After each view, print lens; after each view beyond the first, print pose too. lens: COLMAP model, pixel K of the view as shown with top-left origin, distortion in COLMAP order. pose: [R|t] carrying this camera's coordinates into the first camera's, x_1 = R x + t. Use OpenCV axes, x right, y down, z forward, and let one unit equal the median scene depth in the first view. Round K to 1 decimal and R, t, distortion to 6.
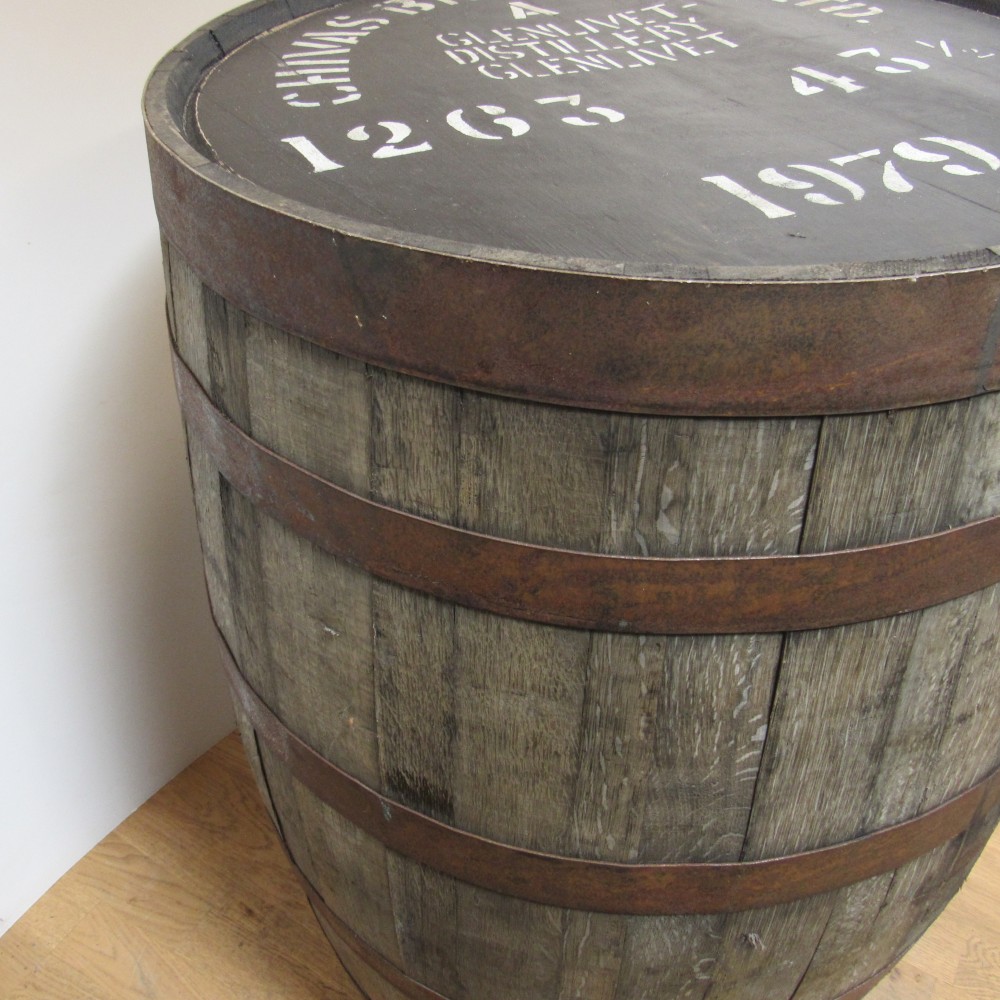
lens RADIAL K [[947.2, 0, 500.0], [0, 947.2, 500.0], [0, 0, 1]] dist [-0.018843, -0.011143]
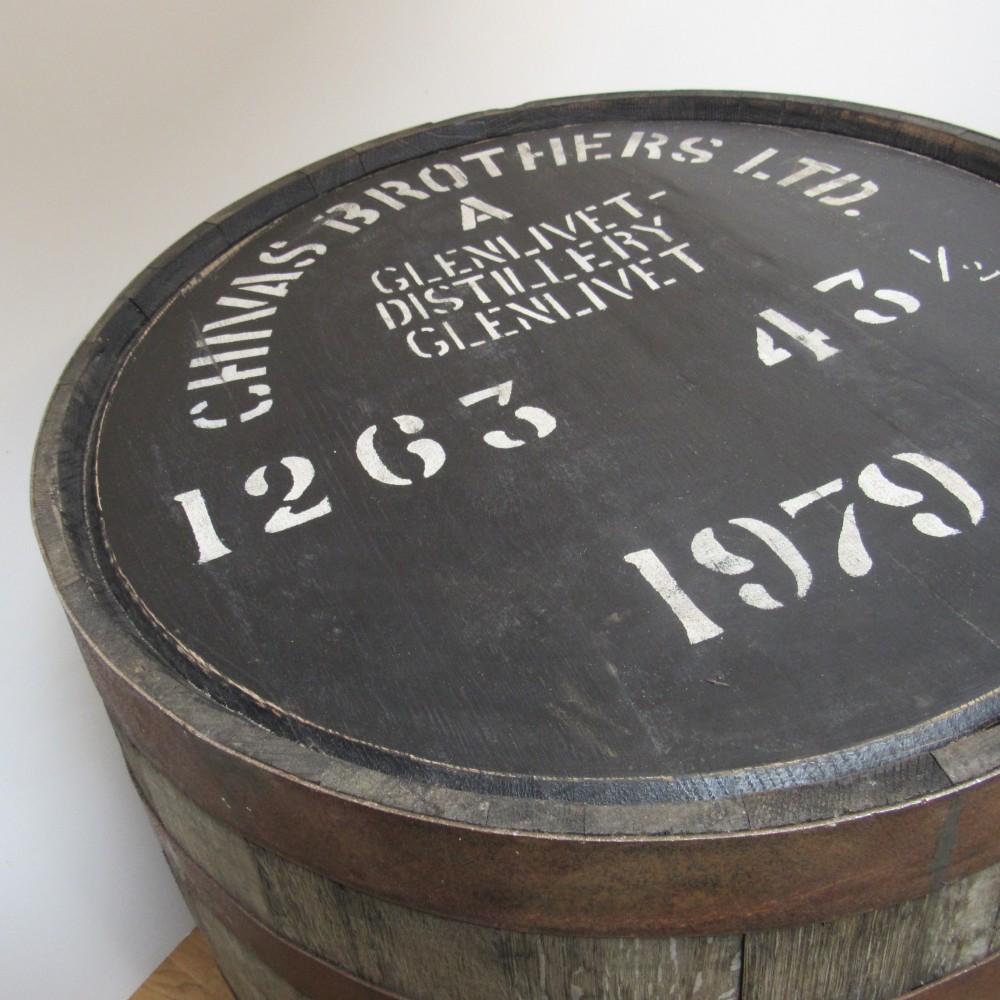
lens RADIAL K [[942.5, 0, 498.3], [0, 942.5, 508.1], [0, 0, 1]] dist [-0.022045, 0.008593]
pose [[0.993969, -0.055927, -0.094324, 0.198427], [0.060743, 0.996951, 0.048984, -0.470812], [0.091296, -0.054418, 0.994336, 0.138981]]
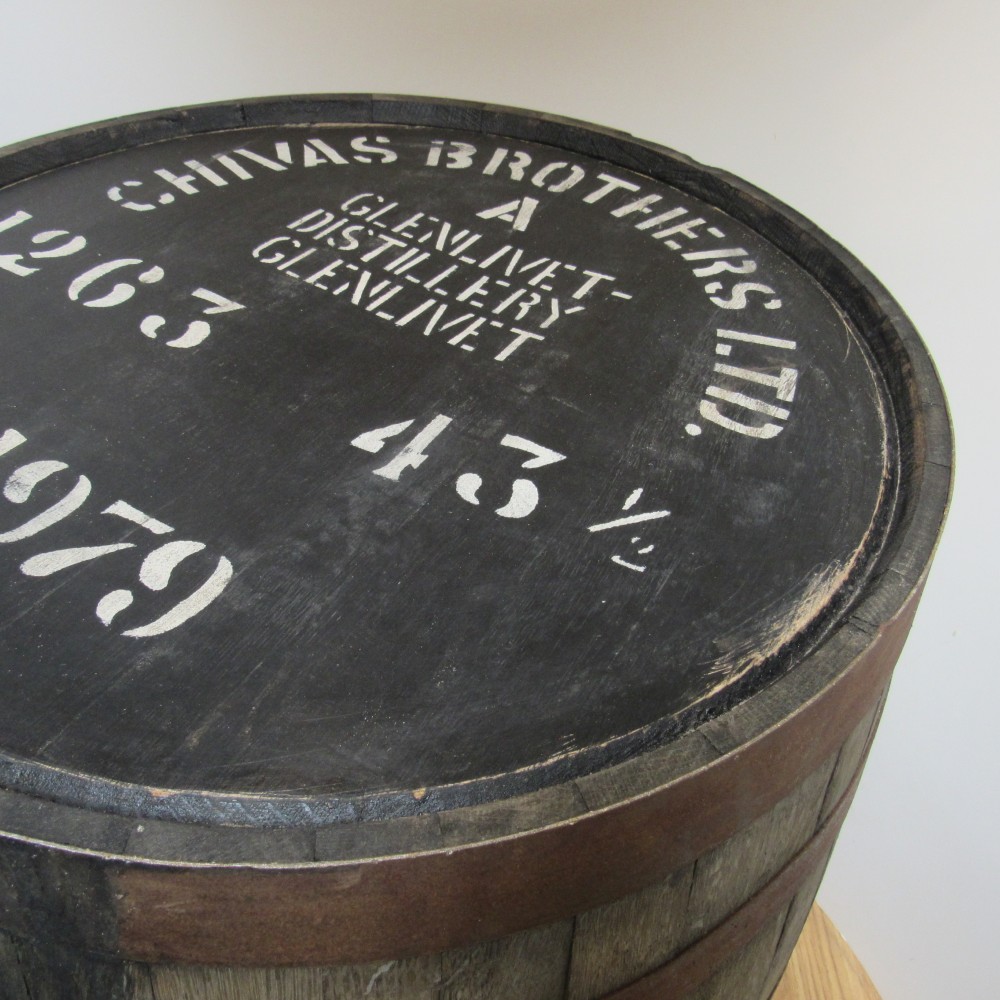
lens RADIAL K [[947.2, 0, 500.0], [0, 947.2, 500.0], [0, 0, 1]] dist [-0.018843, -0.011143]
pose [[0.554608, 0.599628, -0.576937, 1.164940], [-0.592061, 0.771551, 0.232750, -0.862672], [0.584700, 0.212496, 0.782925, 0.608405]]
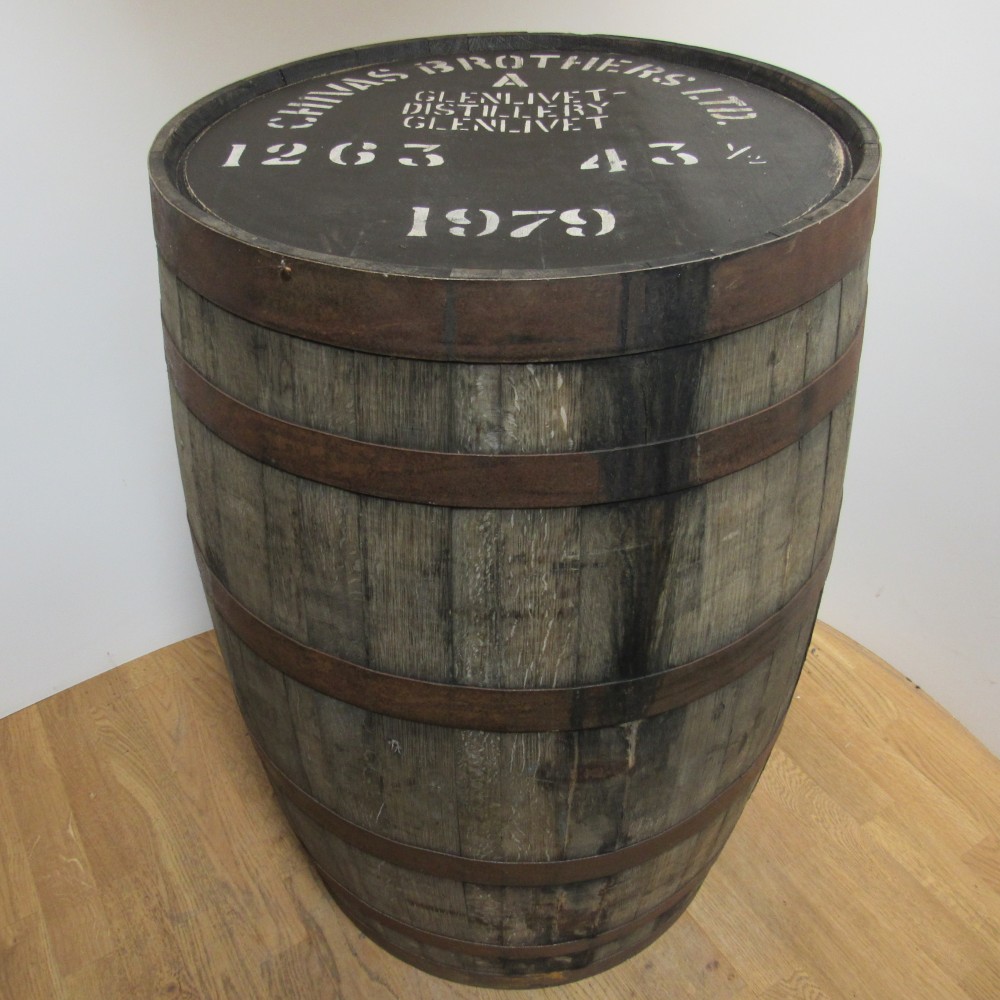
lens RADIAL K [[947.2, 0, 500.0], [0, 947.2, 500.0], [0, 0, 1]] dist [-0.018843, -0.011143]
pose [[0.901572, 0.273328, -0.335350, 1.076952], [-0.278698, 0.959811, 0.033028, 0.033249], [0.330900, 0.063684, 0.941514, -0.418780]]
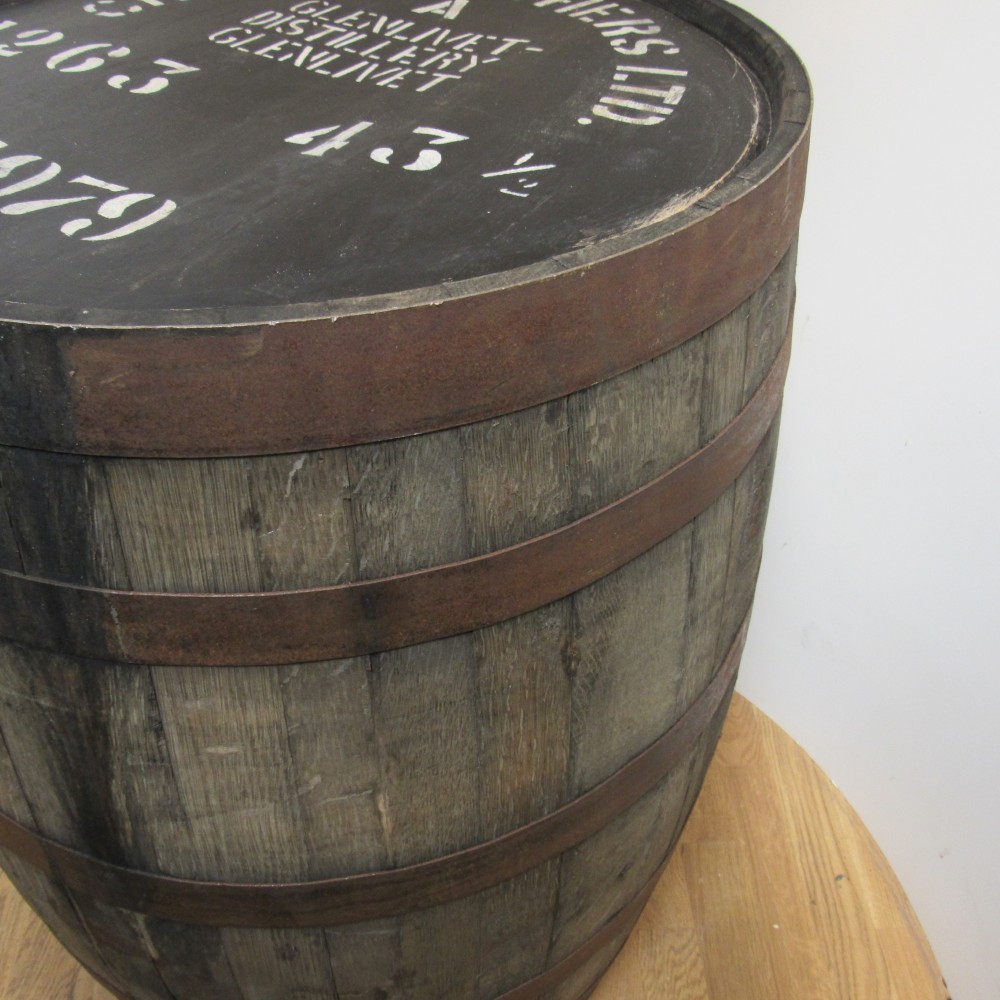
lens RADIAL K [[947.2, 0, 500.0], [0, 947.2, 500.0], [0, 0, 1]] dist [-0.018843, -0.011143]
pose [[0.564137, 0.570974, -0.596439, 1.571663], [-0.548914, 0.798963, 0.245665, -0.648828], [0.616800, 0.188805, 0.764140, 0.653626]]
